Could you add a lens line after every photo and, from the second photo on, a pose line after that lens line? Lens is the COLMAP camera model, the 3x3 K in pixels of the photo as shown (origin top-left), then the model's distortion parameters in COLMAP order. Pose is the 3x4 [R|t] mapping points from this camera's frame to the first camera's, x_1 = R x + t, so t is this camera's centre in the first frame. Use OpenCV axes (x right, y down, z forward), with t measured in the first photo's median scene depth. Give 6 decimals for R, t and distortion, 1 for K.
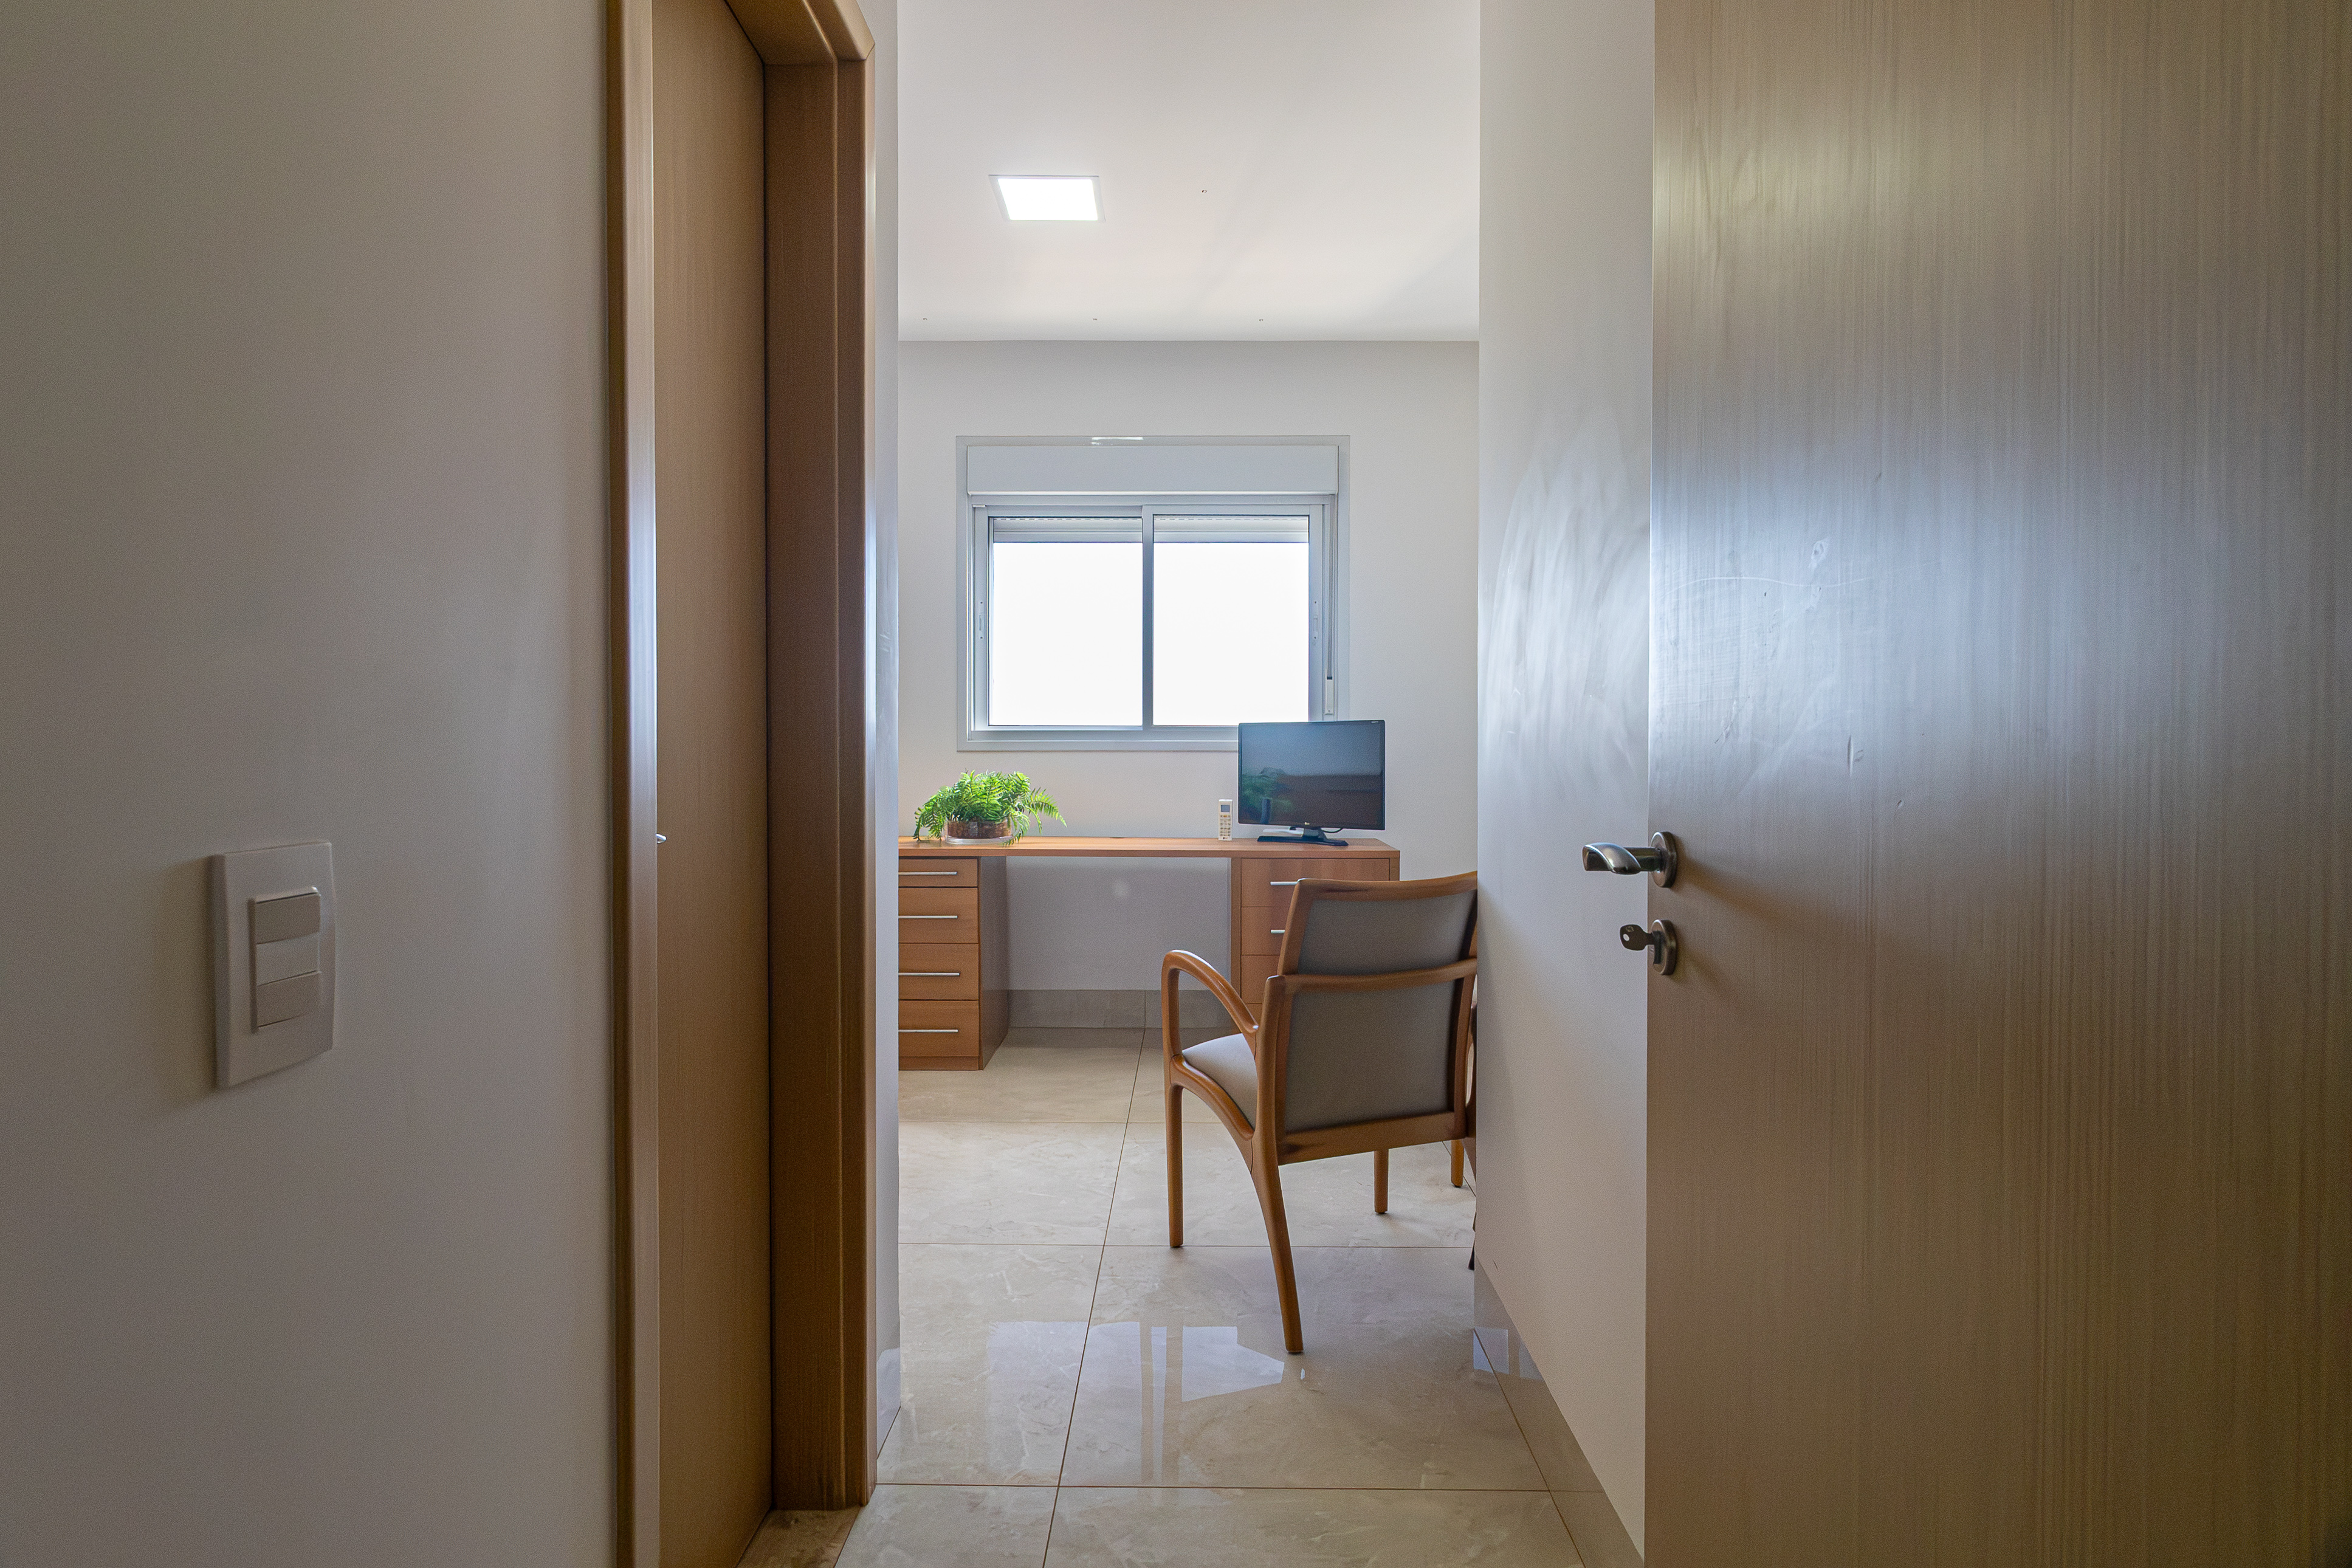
lens RADIAL K [[1254.3, 0, 1173.9], [0, 1254.3, 776.5], [0, 0, 1]] dist [-0.001667, 0.000389]
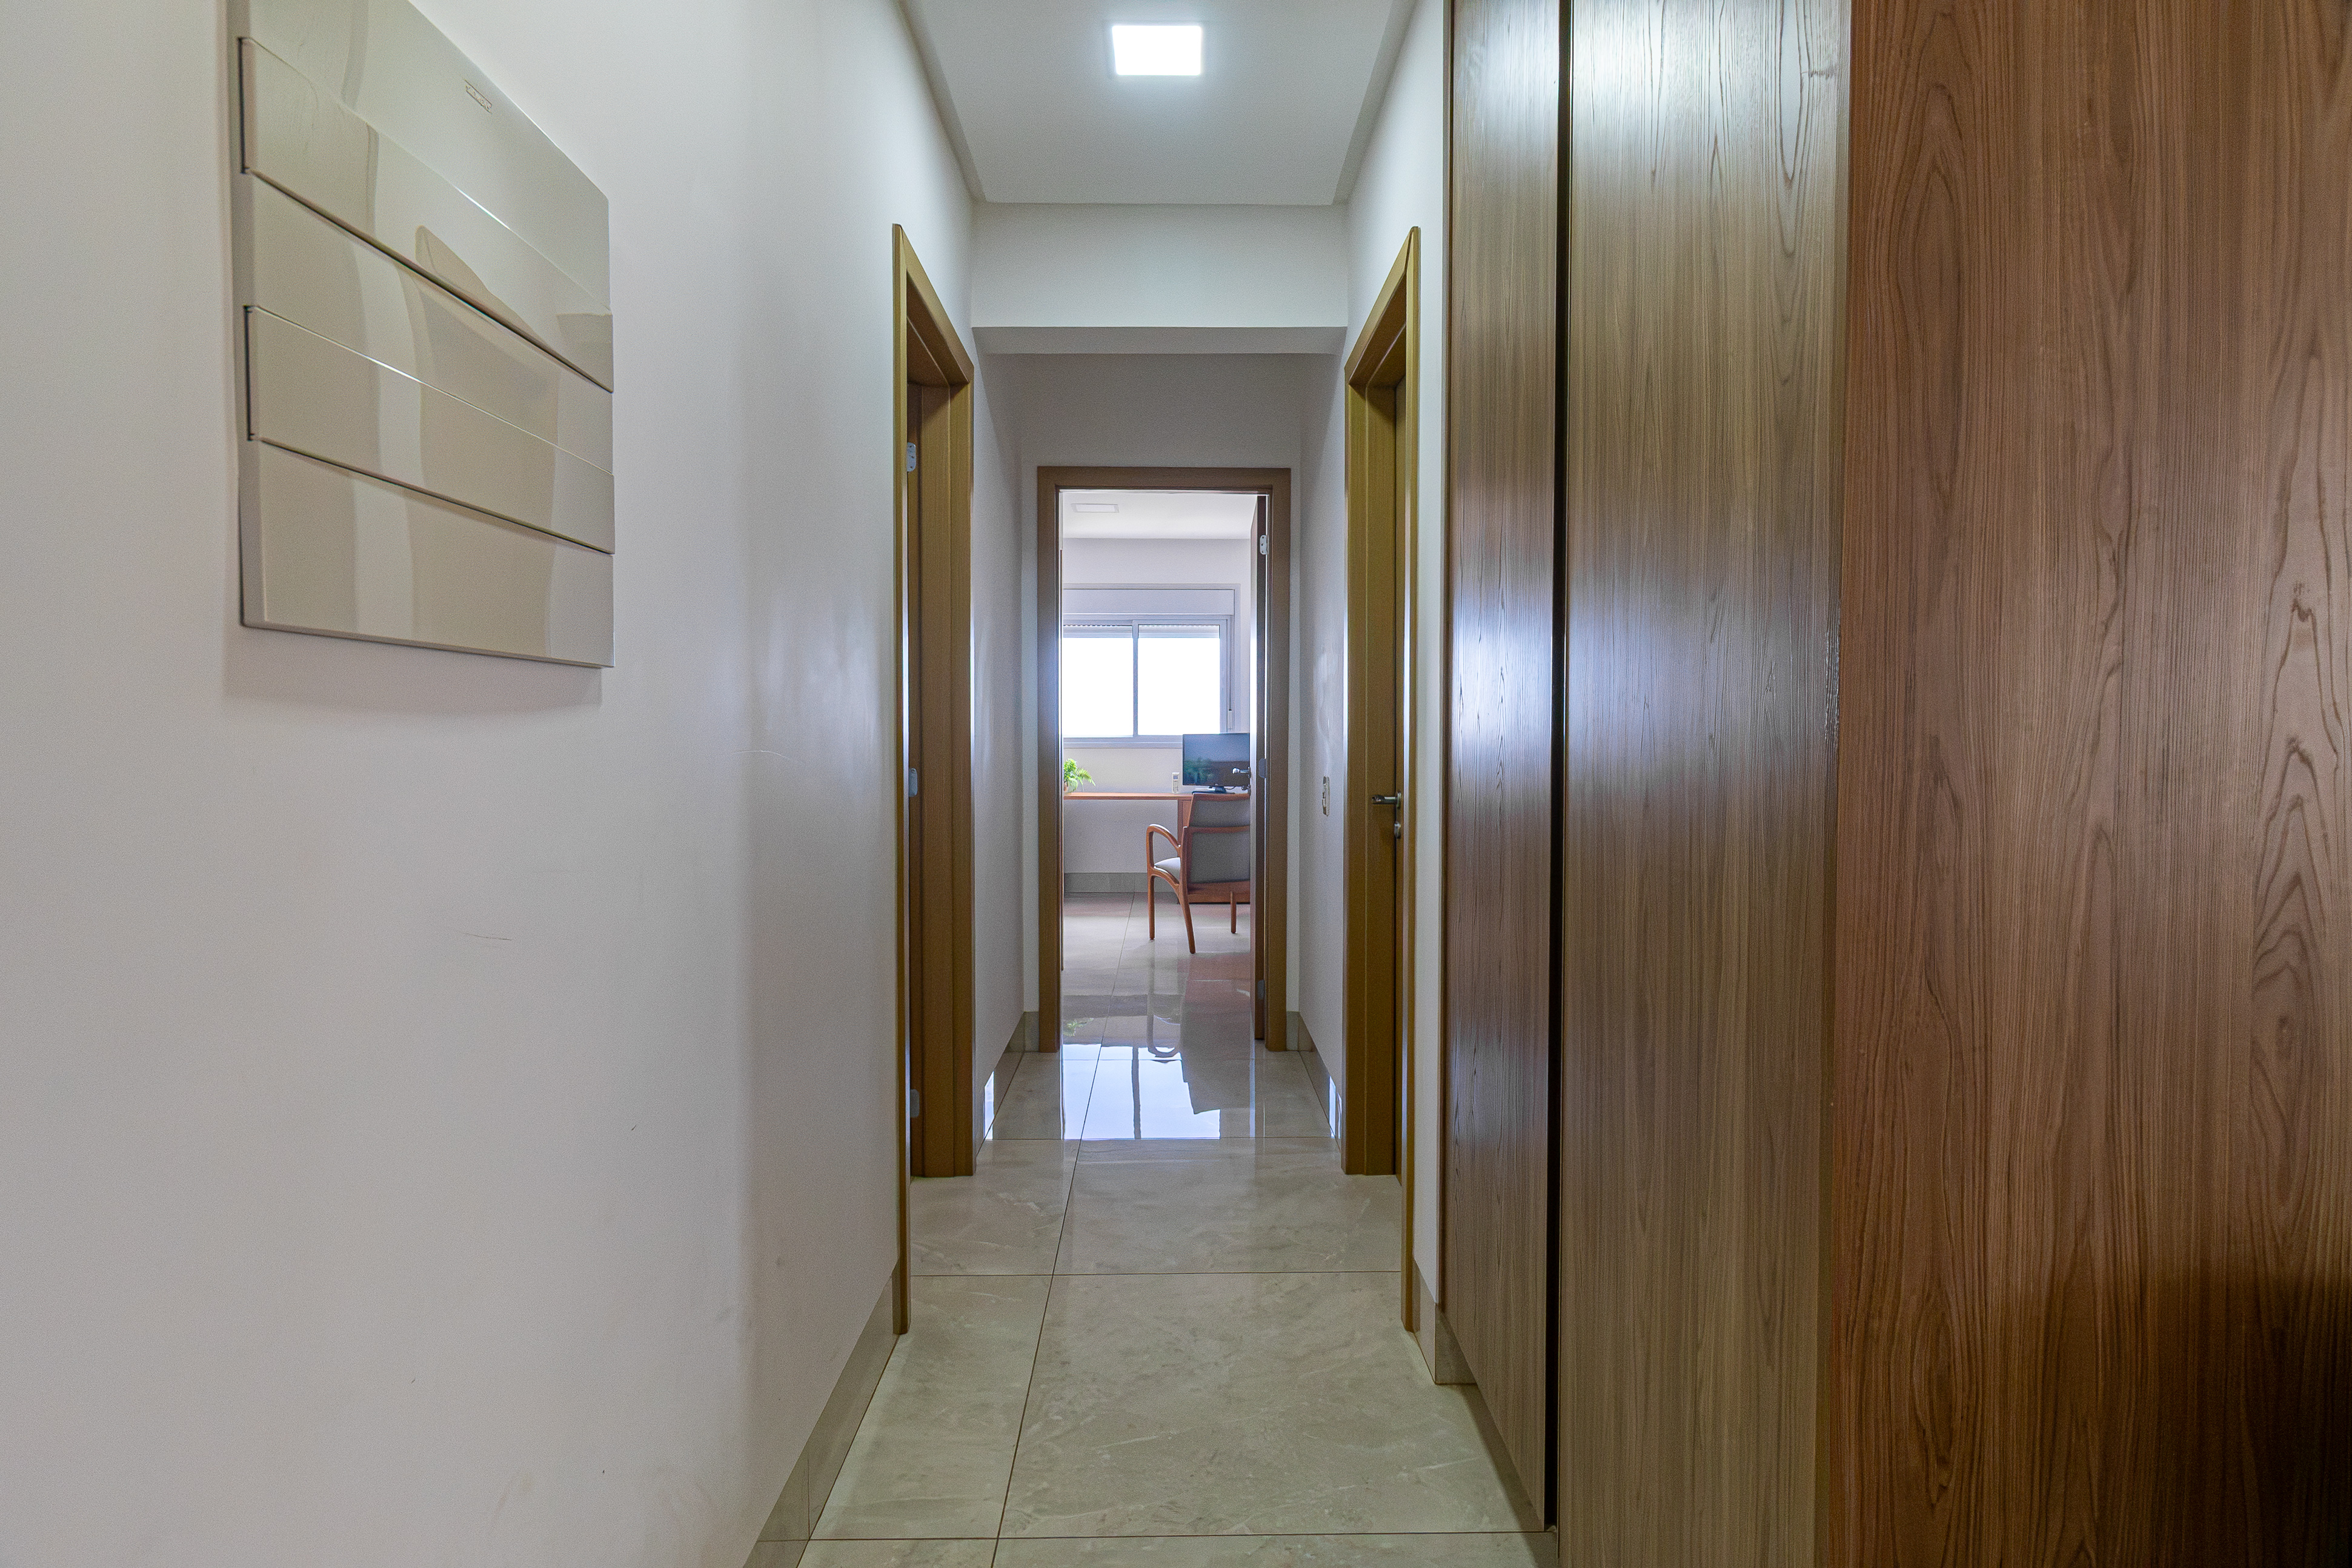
lens RADIAL K [[1254.3, 0, 1176.4], [0, 1254.3, 779.3], [0, 0, 1]] dist [-0.001667, 0.000389]
pose [[0.999660, 0.000986, 0.026038, -0.009304], [-0.001225, 0.999957, 0.009173, 0.010551], [-0.026028, -0.009202, 0.999619, -0.966943]]
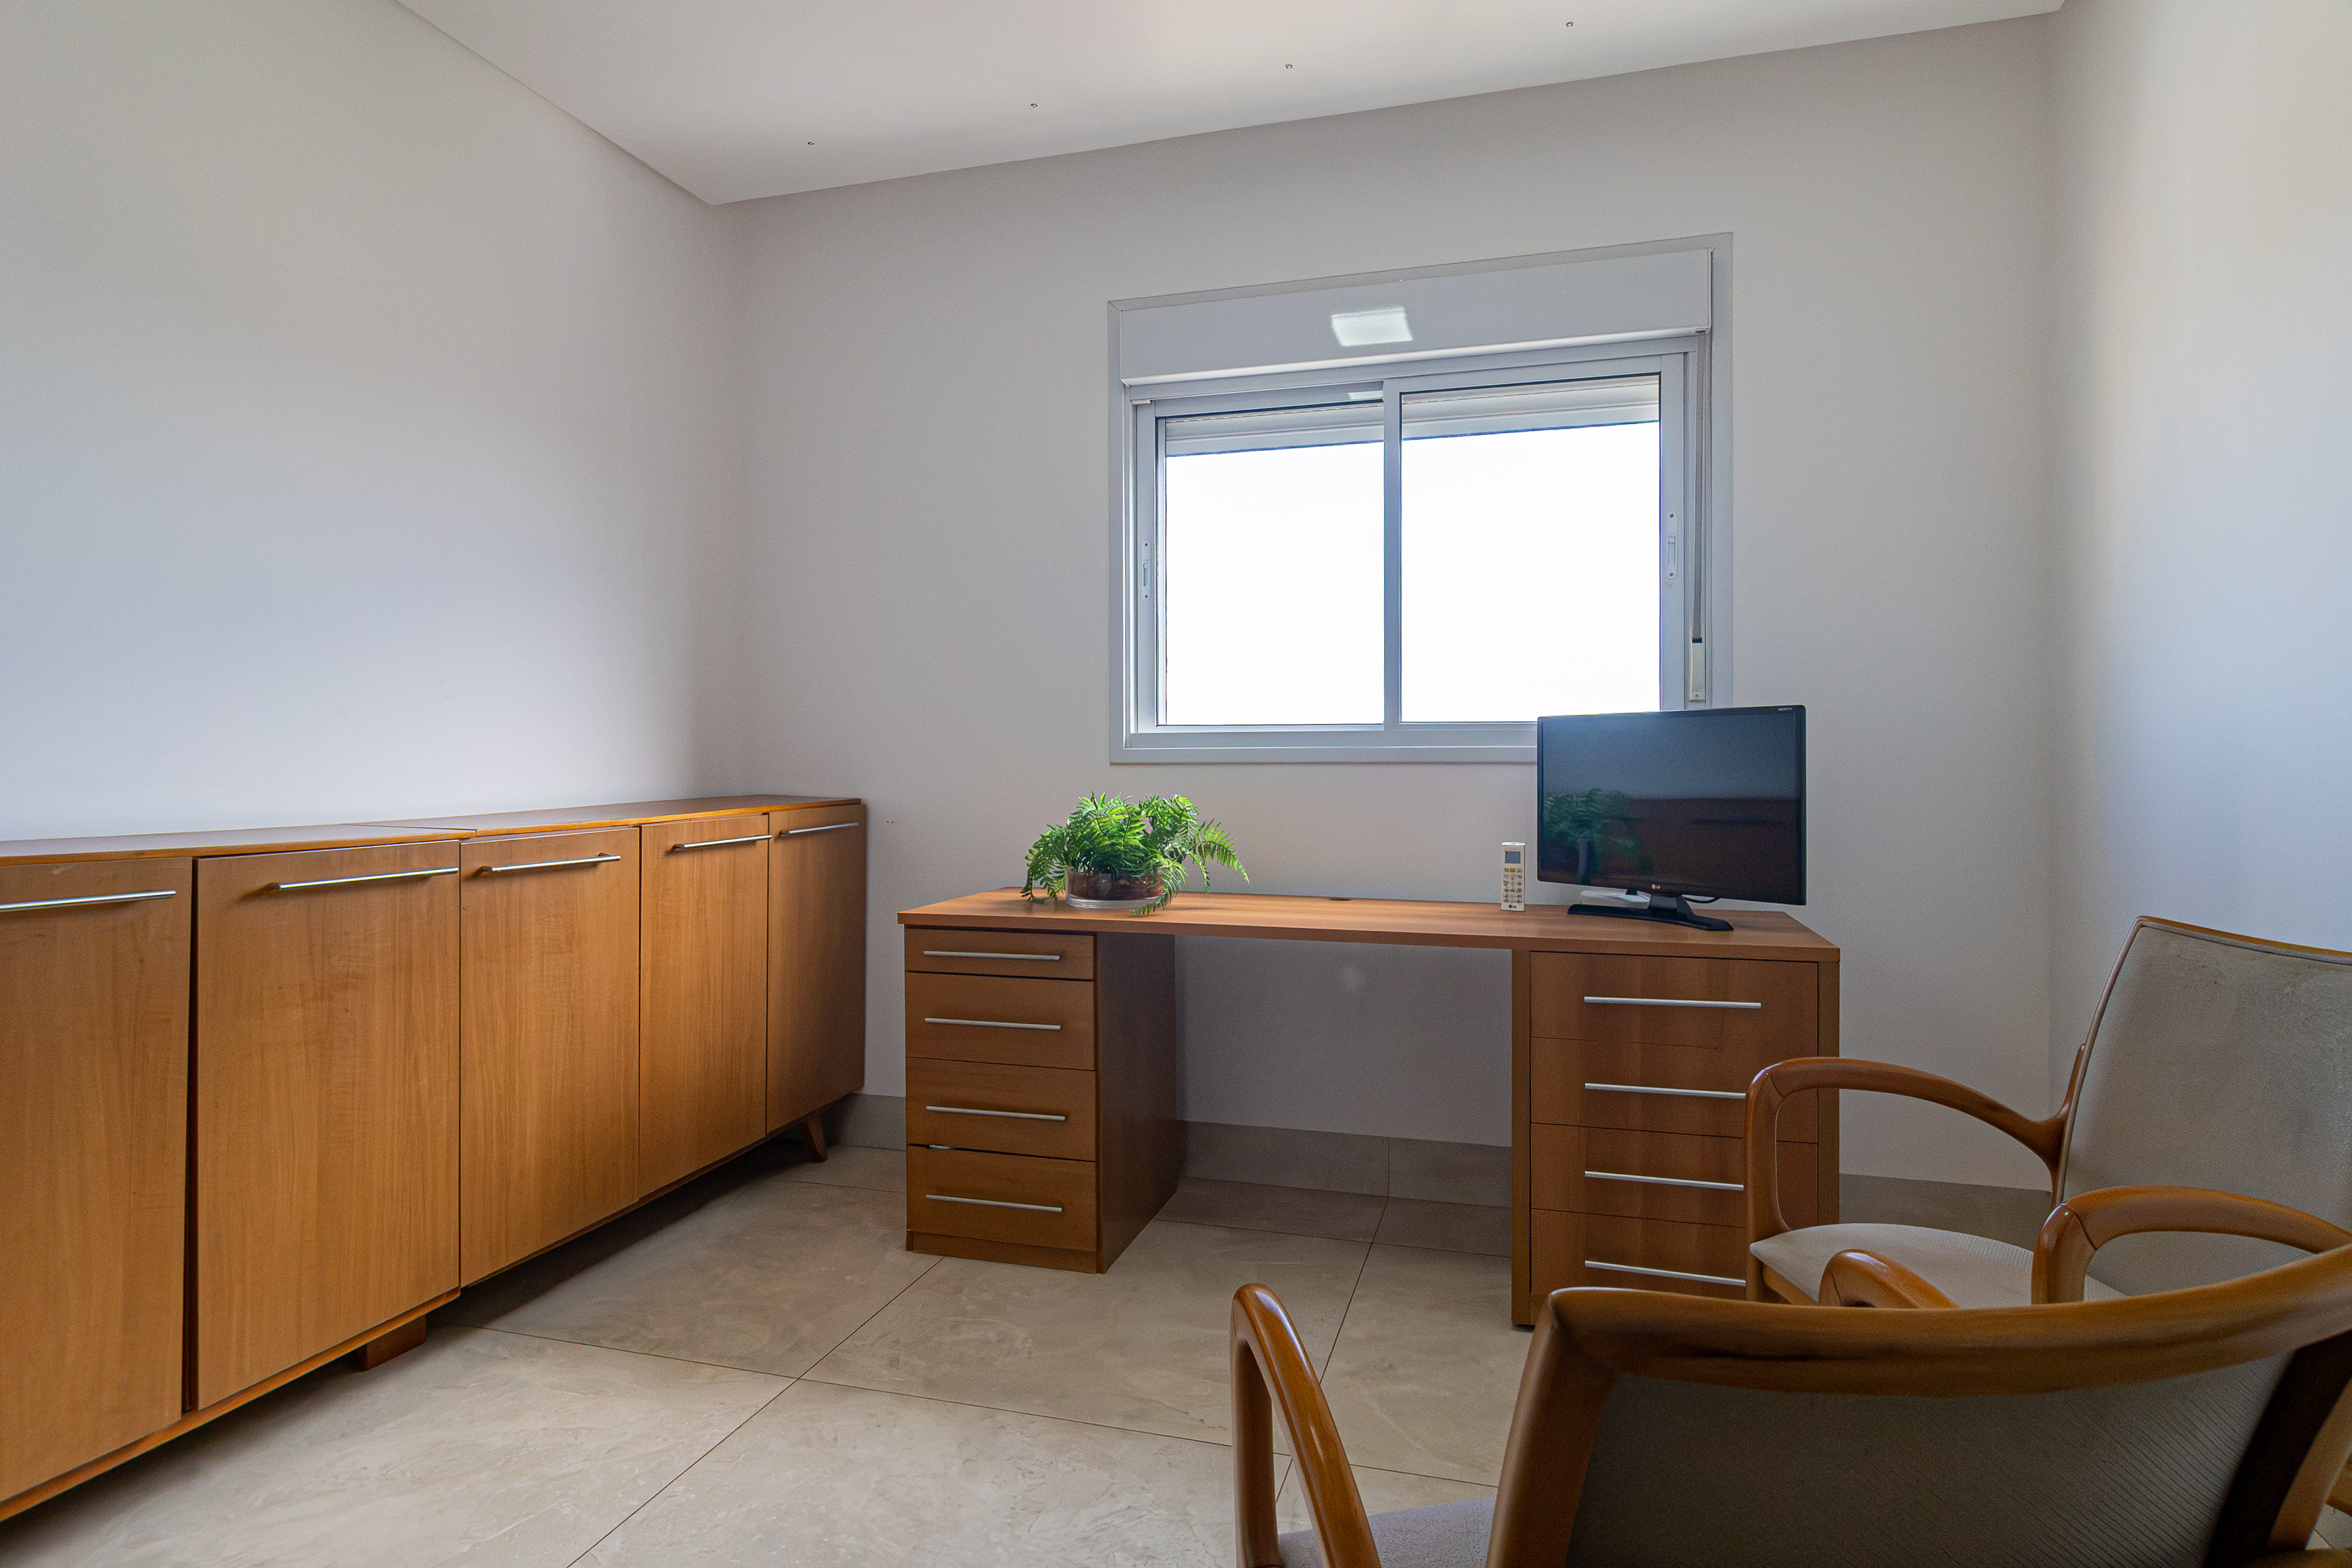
lens RADIAL K [[1254.3, 0, 1179.2], [0, 1254.3, 770.5], [0, 0, 1]] dist [-0.001667, 0.000389]
pose [[0.963484, -0.001771, -0.267760, 0.048014], [-0.002512, 0.999874, -0.015654, -0.006502], [0.267754, 0.015755, 0.963359, 0.374308]]
